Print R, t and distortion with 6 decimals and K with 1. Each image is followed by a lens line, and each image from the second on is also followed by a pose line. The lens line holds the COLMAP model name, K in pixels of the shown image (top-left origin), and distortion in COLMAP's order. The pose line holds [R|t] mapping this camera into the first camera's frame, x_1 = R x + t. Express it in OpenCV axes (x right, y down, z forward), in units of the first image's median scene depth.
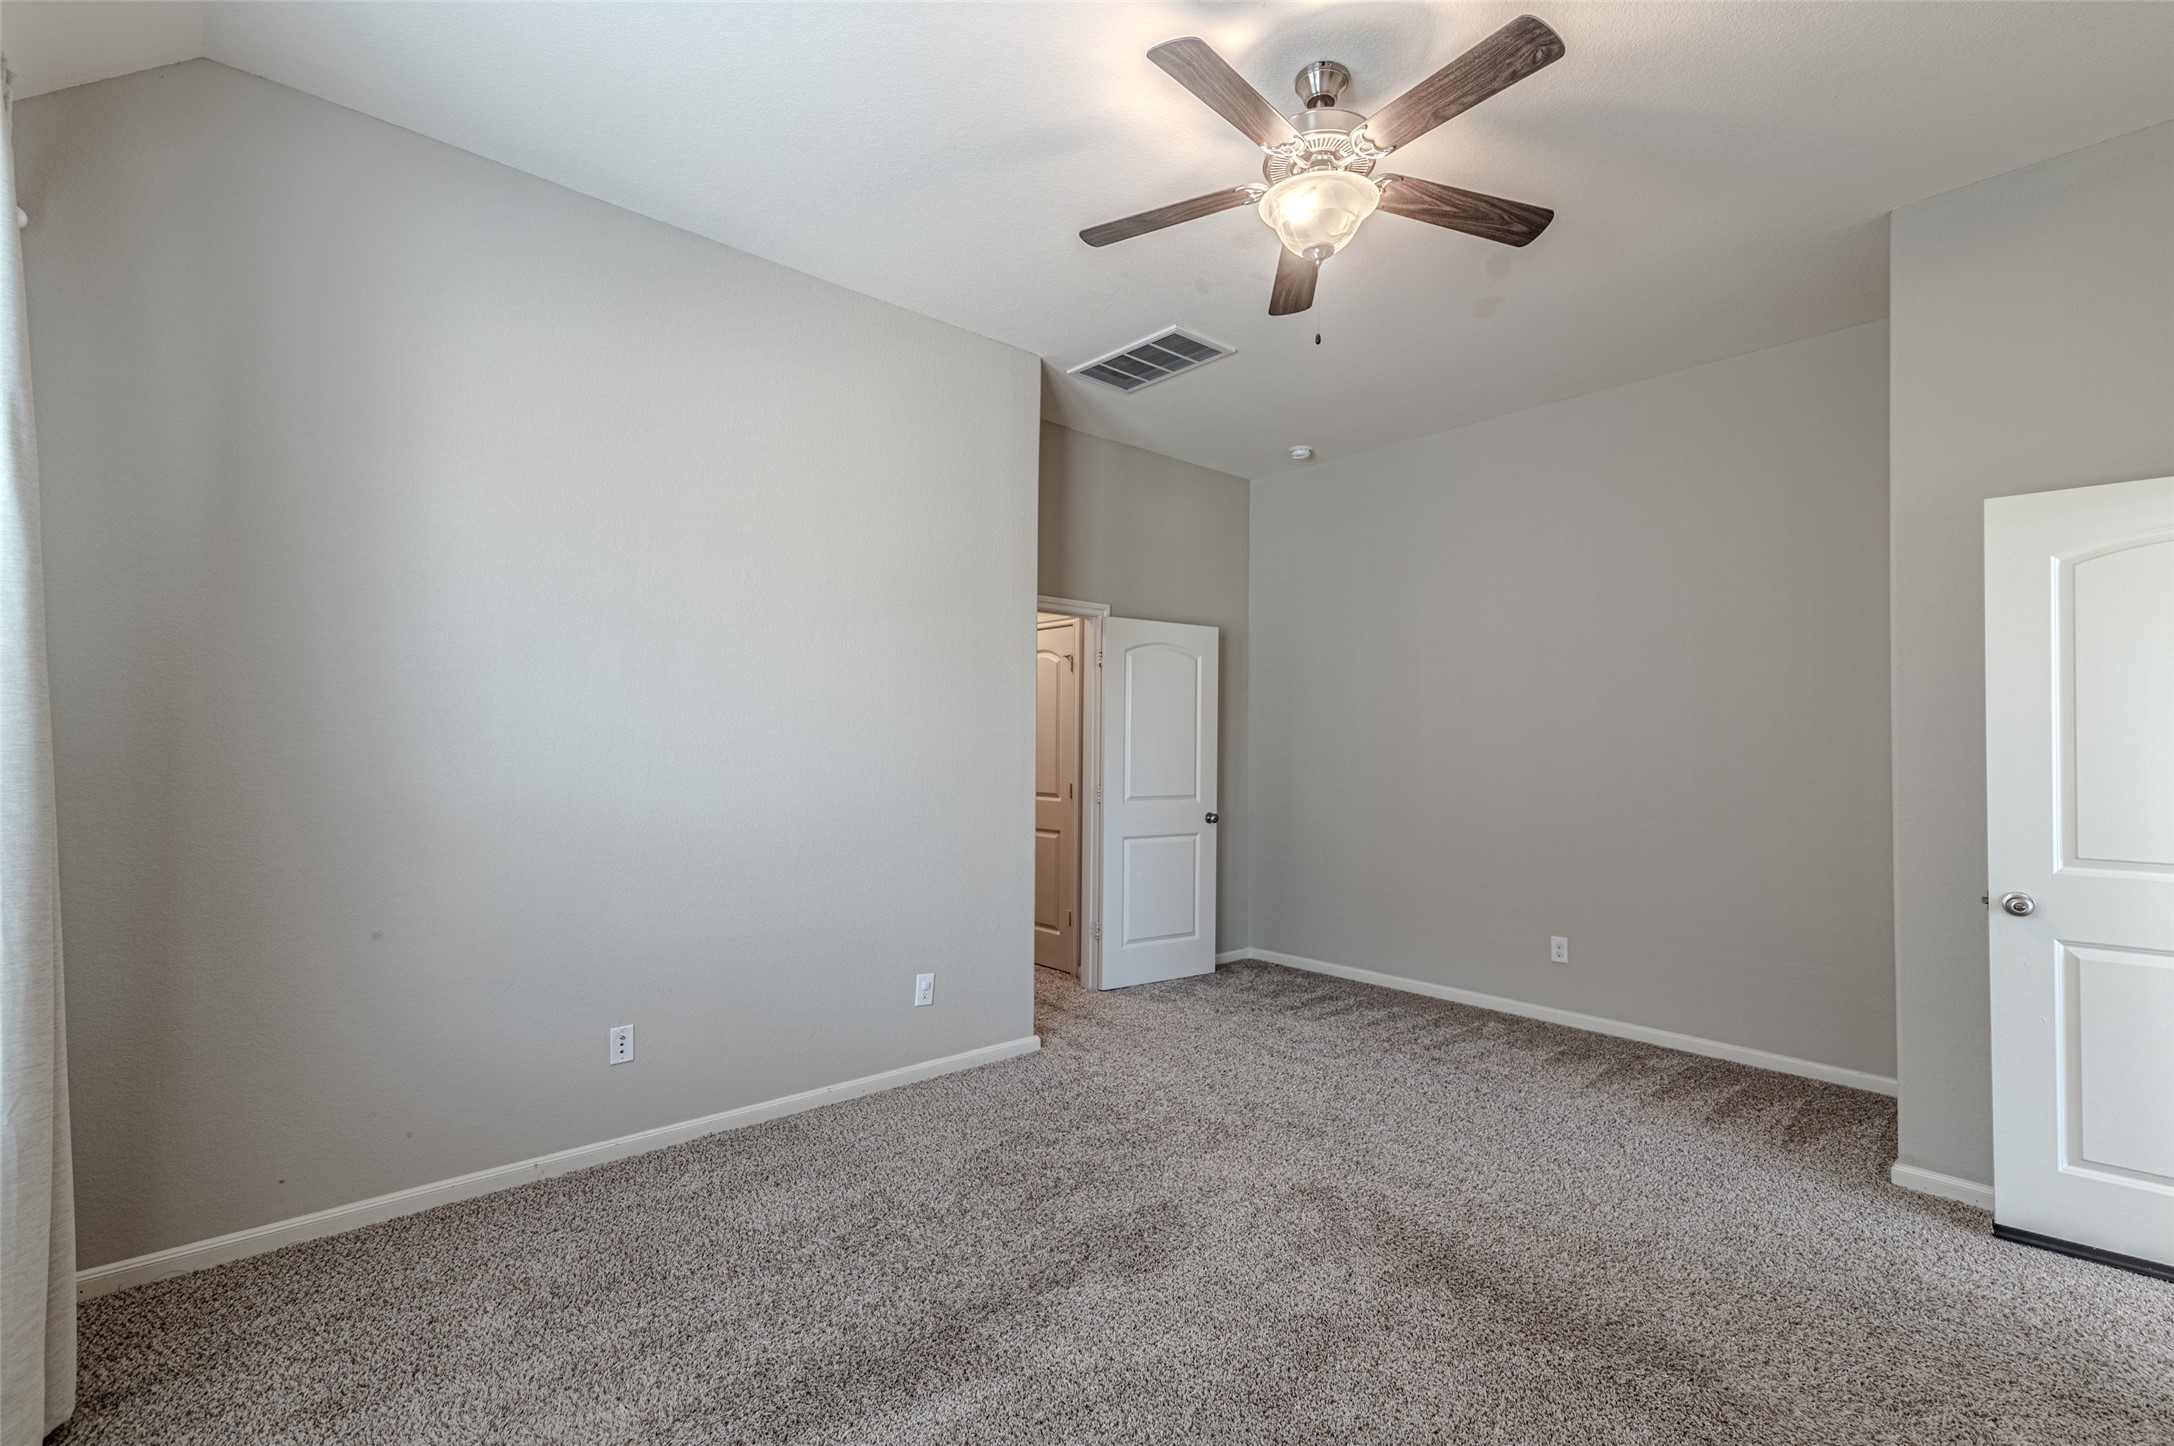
lens RADIAL K [[1002.3, 0, 1055.6], [0, 1002.3, 726.3], [0, 0, 1]] dist [0.000221, 0.000102]
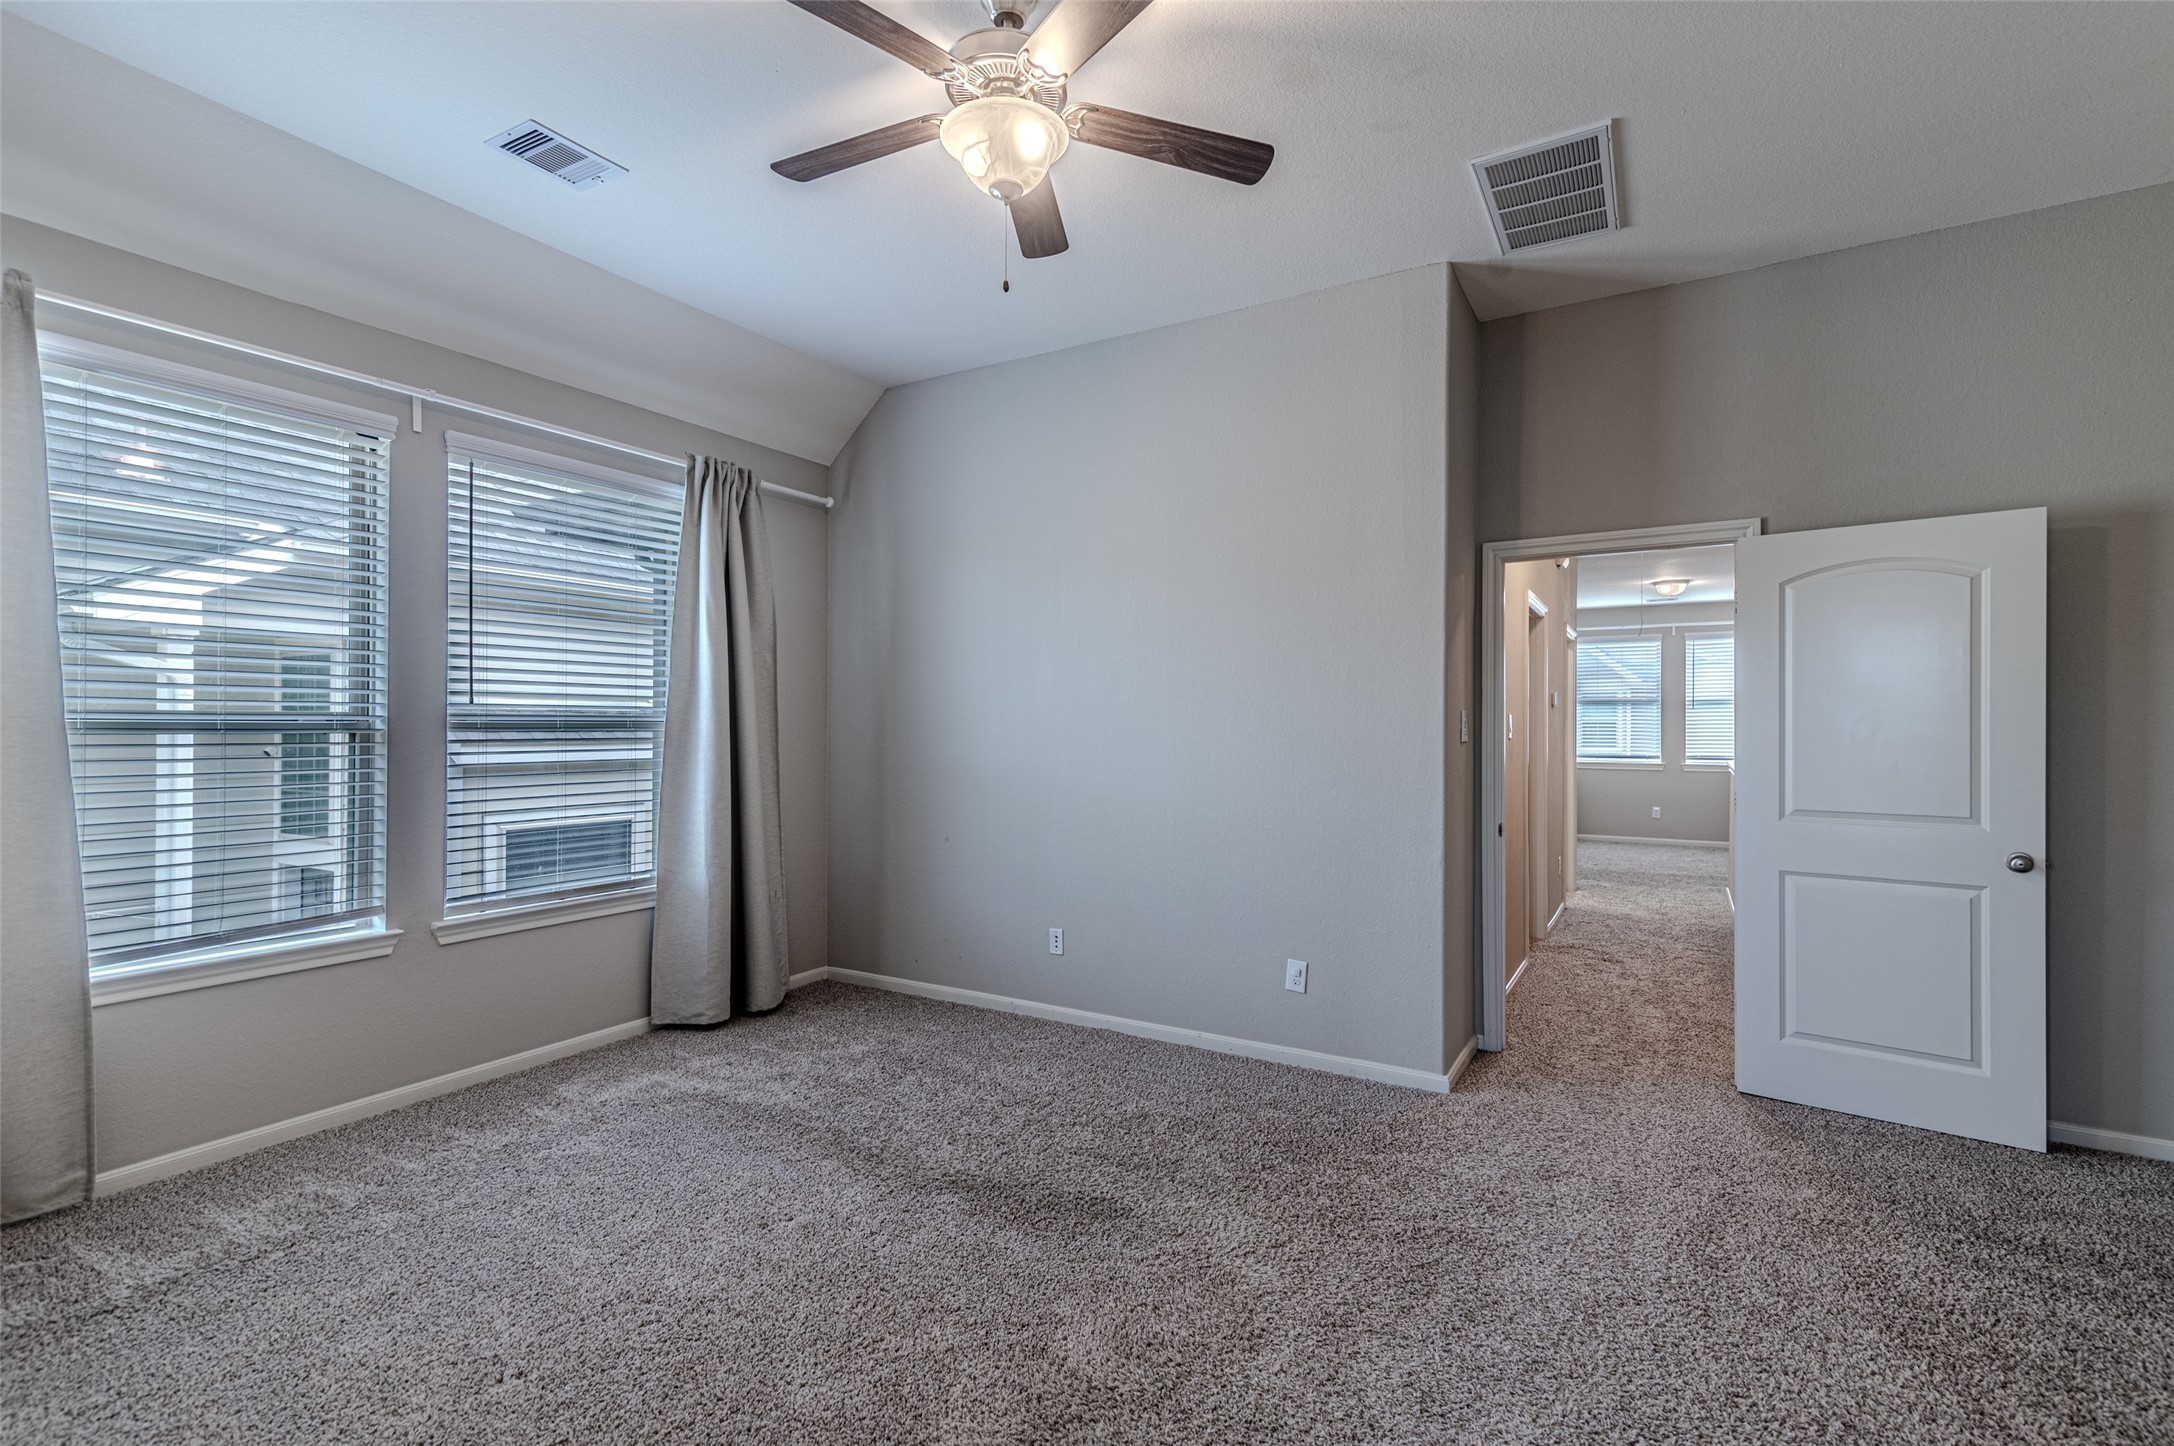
lens RADIAL K [[991.7, 0, 1097.8], [0, 991.7, 726.2], [0, 0, 1]] dist [0.000616, 0.000172]
pose [[0.287229, -0.007730, -0.957831, 0.754429], [0.019357, 0.999810, -0.002264, 0.013450], [0.957666, -0.017891, 0.287324, 0.531412]]
